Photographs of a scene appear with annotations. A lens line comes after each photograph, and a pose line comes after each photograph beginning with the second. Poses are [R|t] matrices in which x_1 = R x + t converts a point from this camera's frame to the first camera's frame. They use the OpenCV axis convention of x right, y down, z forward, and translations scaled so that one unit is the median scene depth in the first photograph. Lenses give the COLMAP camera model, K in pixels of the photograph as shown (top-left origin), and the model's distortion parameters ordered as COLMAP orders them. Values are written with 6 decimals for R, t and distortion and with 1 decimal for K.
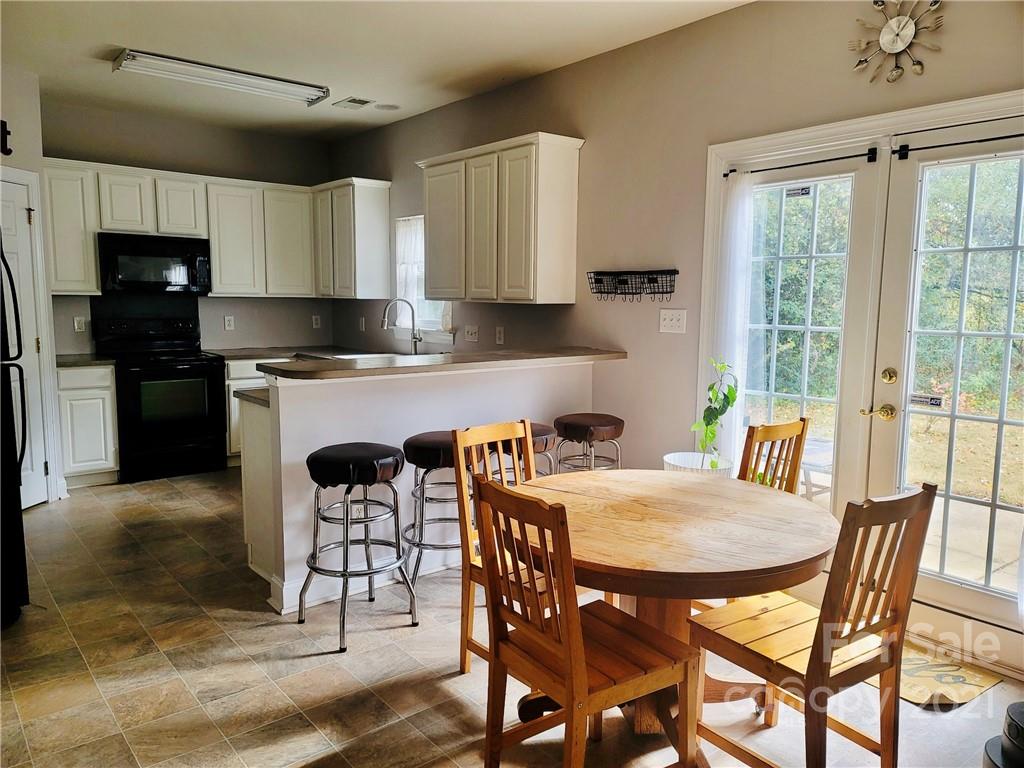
lens RADIAL K [[766.8, 0, 512.0], [0, 766.8, 384.0], [0, 0, 1]] dist [0.078117, -0.073148]
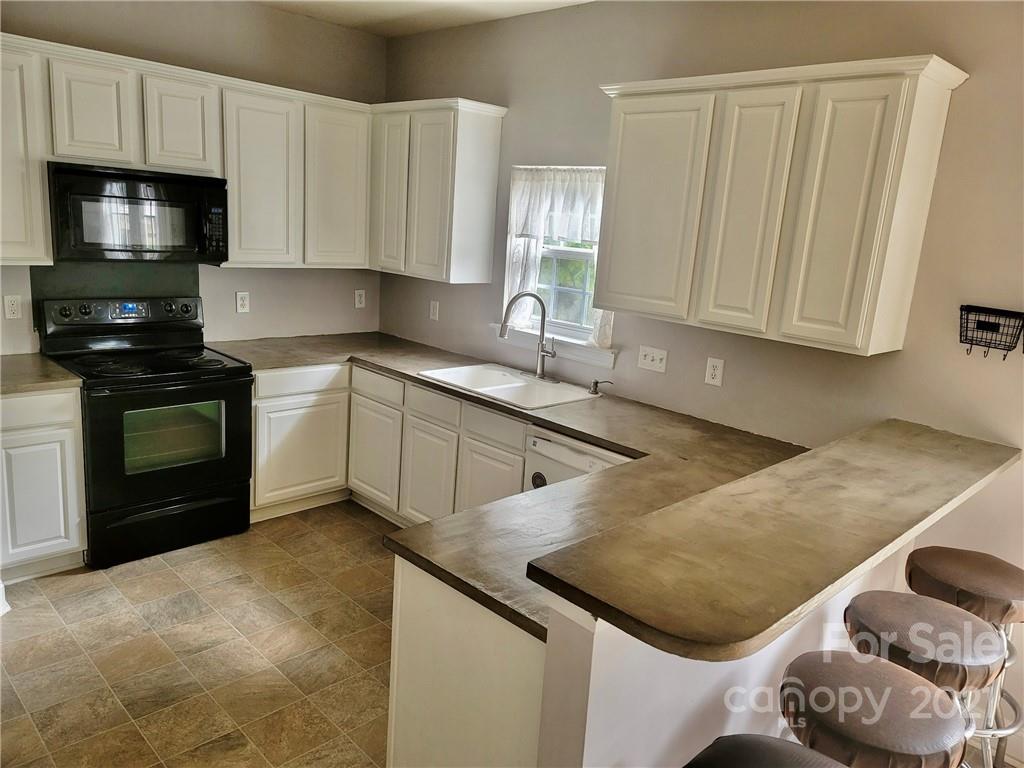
lens RADIAL K [[746.0, 0, 538.1], [0, 746.0, 385.5], [0, 0, 1]] dist [0.004866, 0.000531]
pose [[0.989292, 0.036551, 0.141296, -0.289992], [-0.051255, 0.993476, 0.101871, -0.125053], [-0.136651, -0.108023, 0.984712, 0.456936]]
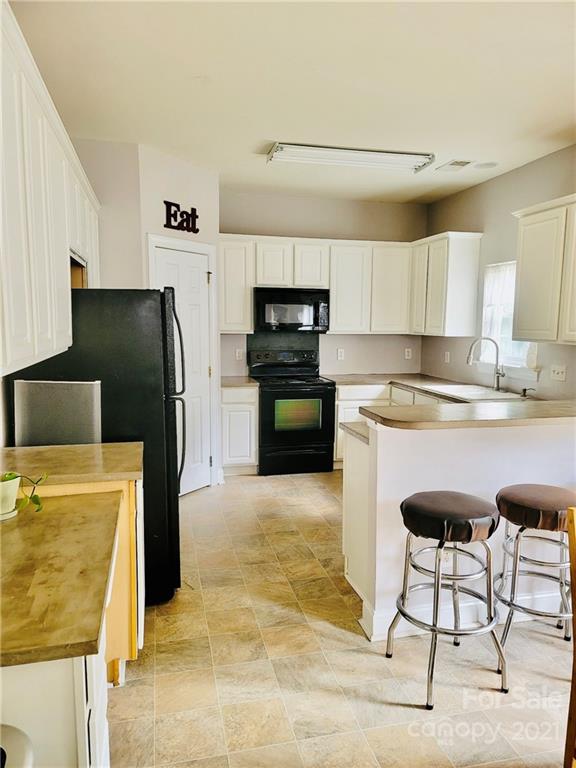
lens RADIAL K [[575.1, 0, 288.0], [0, 575.1, 384.0], [0, 0, 1]] dist [0.078117, -0.073148]
pose [[0.902788, 0.047726, -0.427430, -0.054431], [-0.050784, 0.998701, 0.004251, -0.042754], [0.427078, 0.017869, 0.904038, 0.159439]]
